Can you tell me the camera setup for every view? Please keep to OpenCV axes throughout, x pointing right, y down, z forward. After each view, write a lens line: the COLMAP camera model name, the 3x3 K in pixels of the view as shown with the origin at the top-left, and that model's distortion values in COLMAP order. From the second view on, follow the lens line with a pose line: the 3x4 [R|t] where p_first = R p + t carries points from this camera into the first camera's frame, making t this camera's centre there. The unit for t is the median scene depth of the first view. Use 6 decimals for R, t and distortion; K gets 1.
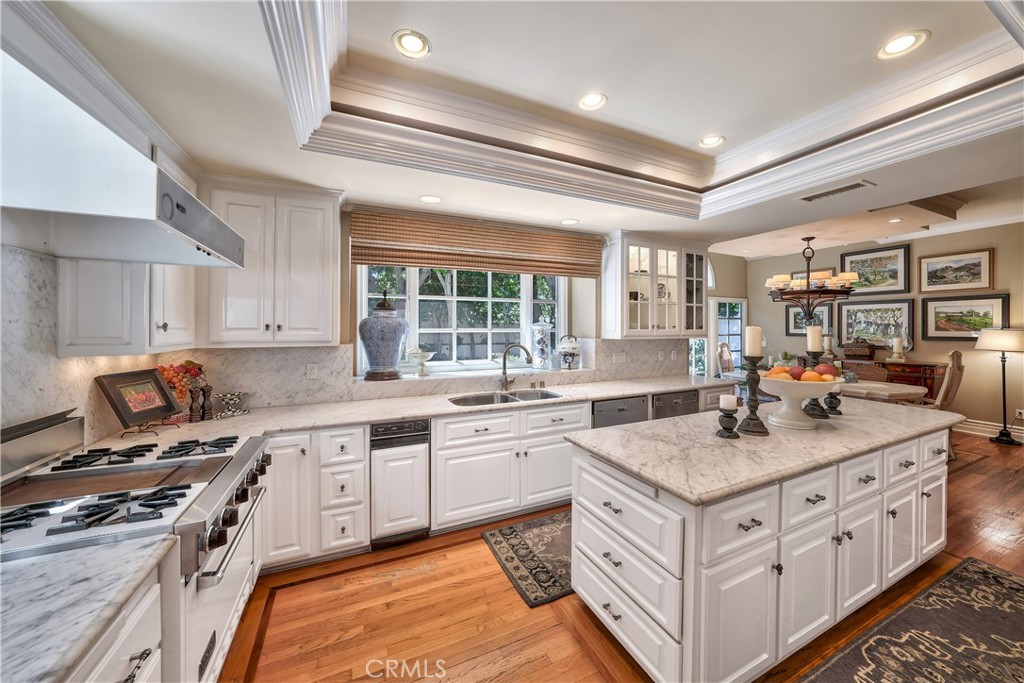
lens RADIAL K [[338.2, 0, 530.0], [0, 338.2, 325.5], [0, 0, 1]] dist [-0.016766, 0.001355]
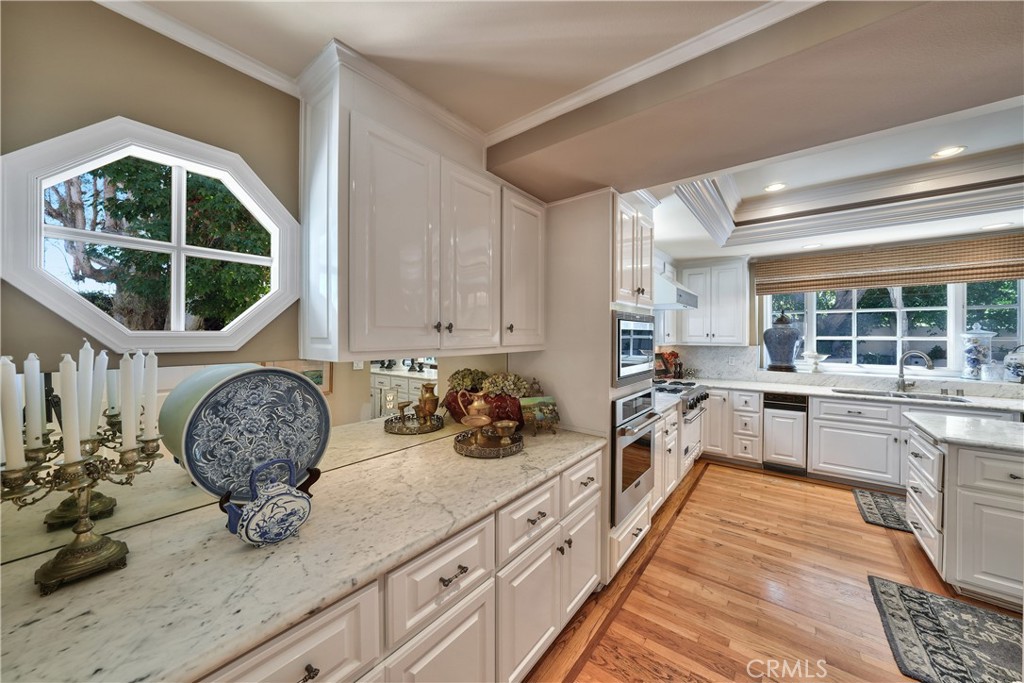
lens RADIAL K [[338.2, 0, 500.9], [0, 338.2, 336.4], [0, 0, 1]] dist [-0.016766, 0.001355]
pose [[0.348316, 0.004145, -0.937368, 0.614595], [0.001984, 0.999985, 0.005159, -0.000139], [0.937375, -0.003656, 0.348303, -0.788867]]
